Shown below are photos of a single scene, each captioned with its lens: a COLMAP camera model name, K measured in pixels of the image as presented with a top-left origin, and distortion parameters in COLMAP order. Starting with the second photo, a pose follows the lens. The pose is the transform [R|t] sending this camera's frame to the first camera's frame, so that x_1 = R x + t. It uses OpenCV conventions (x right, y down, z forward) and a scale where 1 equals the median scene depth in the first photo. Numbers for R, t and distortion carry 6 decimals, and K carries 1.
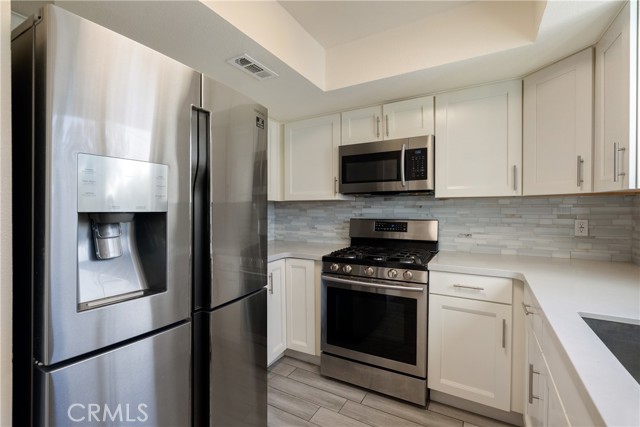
lens RADIAL K [[294.7, 0, 319.1], [0, 294.7, 210.7], [0, 0, 1]] dist [-0.001816, -0.000017]
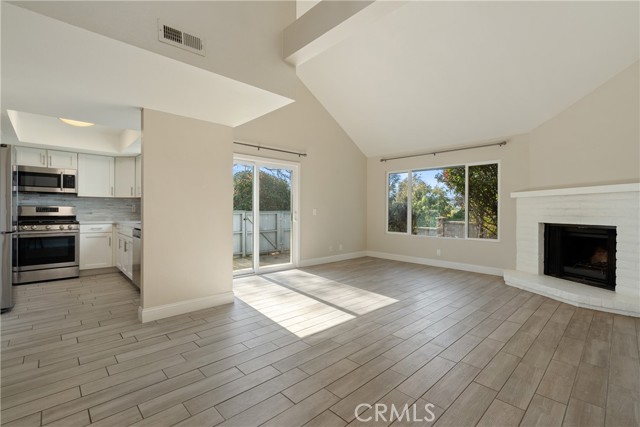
lens RADIAL K [[287.9, 0, 320.9], [0, 287.9, 210.7], [0, 0, 1]] dist [-0.004313, 0.000792]
pose [[0.295361, 0.002776, 0.955382, -1.230899], [0.000710, 0.999995, -0.003125, 0.078756], [-0.955386, 0.001601, 0.295357, -1.545517]]
